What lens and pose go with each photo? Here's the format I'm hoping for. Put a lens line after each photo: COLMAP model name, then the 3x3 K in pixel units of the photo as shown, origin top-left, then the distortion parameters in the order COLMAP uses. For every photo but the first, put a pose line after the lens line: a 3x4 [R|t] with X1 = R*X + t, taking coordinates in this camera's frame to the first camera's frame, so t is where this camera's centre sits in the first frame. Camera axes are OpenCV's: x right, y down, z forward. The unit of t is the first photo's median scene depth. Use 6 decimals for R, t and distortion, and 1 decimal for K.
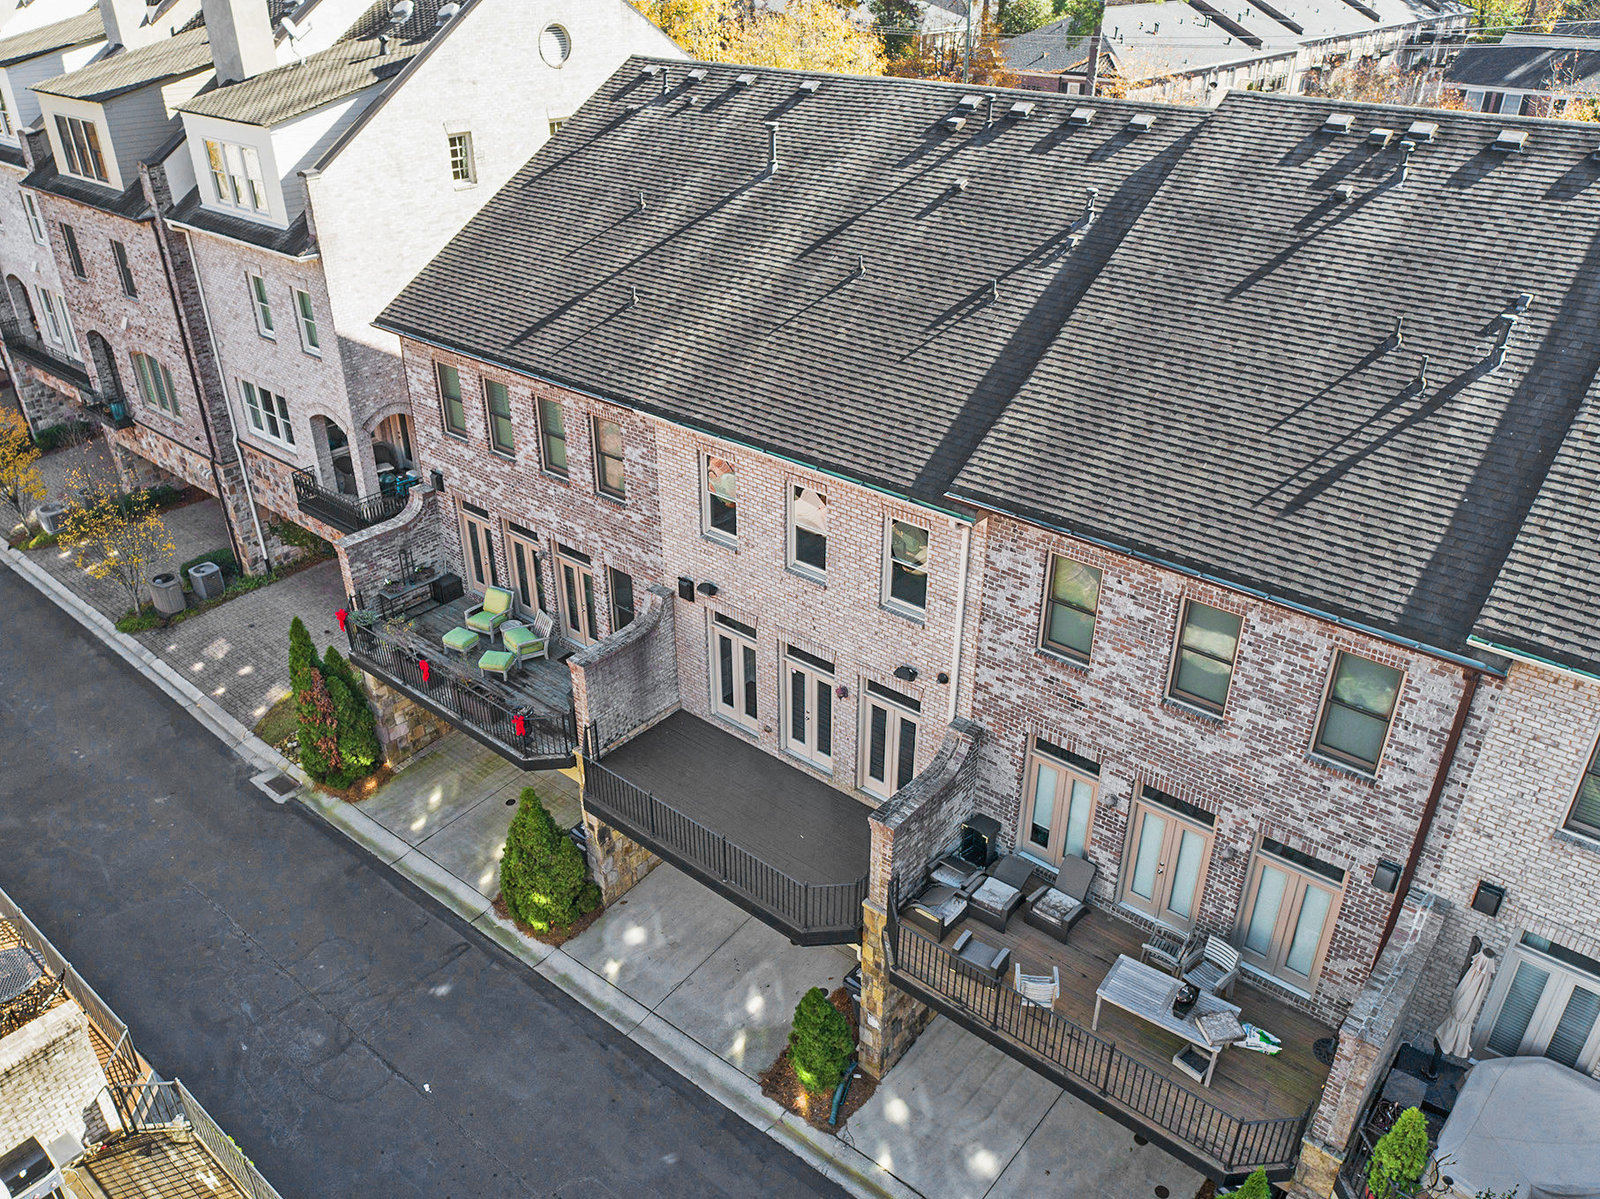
lens RADIAL K [[1208.7, 0, 800.0], [0, 1208.7, 599.5], [0, 0, 1]] dist [-0.008340, 0.001176]
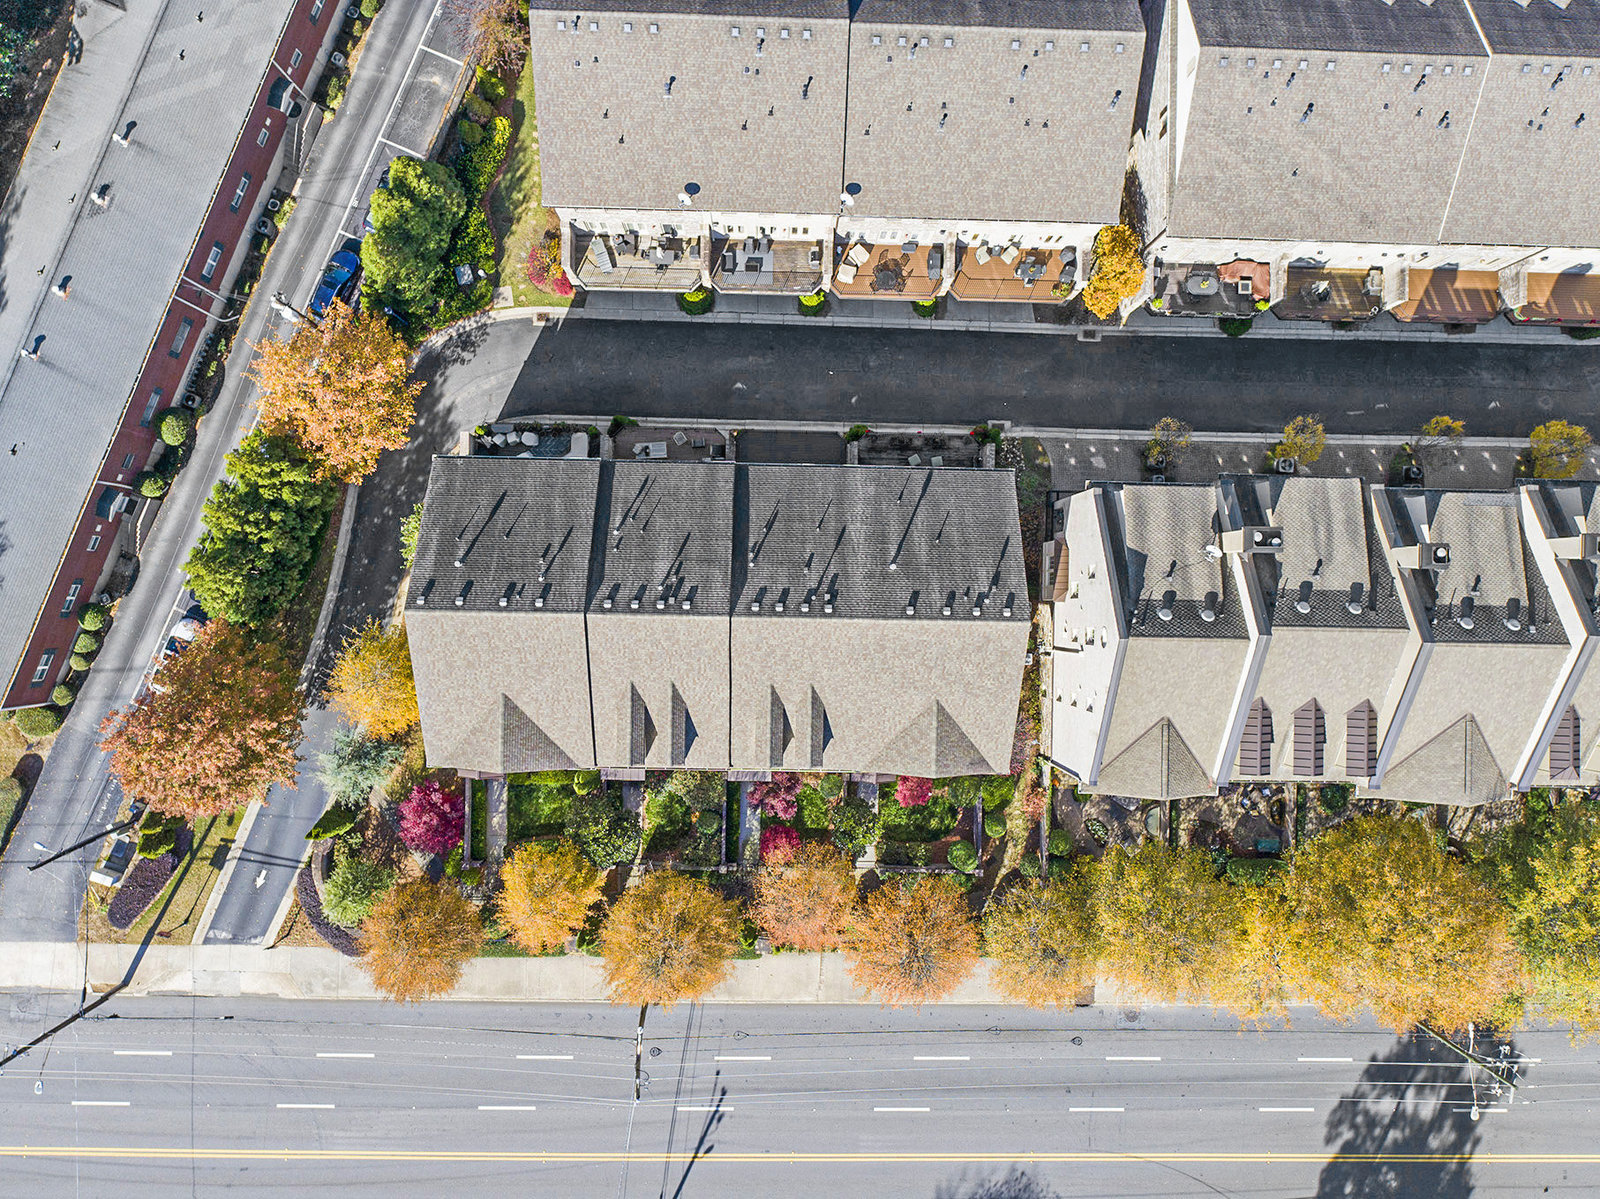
lens RADIAL K [[1152.7, 0, 819.8], [0, 1152.7, 545.2], [0, 0, 1]] dist [-0.007997, -0.002624]
pose [[-0.777277, 0.627113, -0.050690, 0.192009], [-0.335894, -0.345499, 0.876245, -2.458249], [0.531992, 0.698112, 0.479192, -0.268763]]
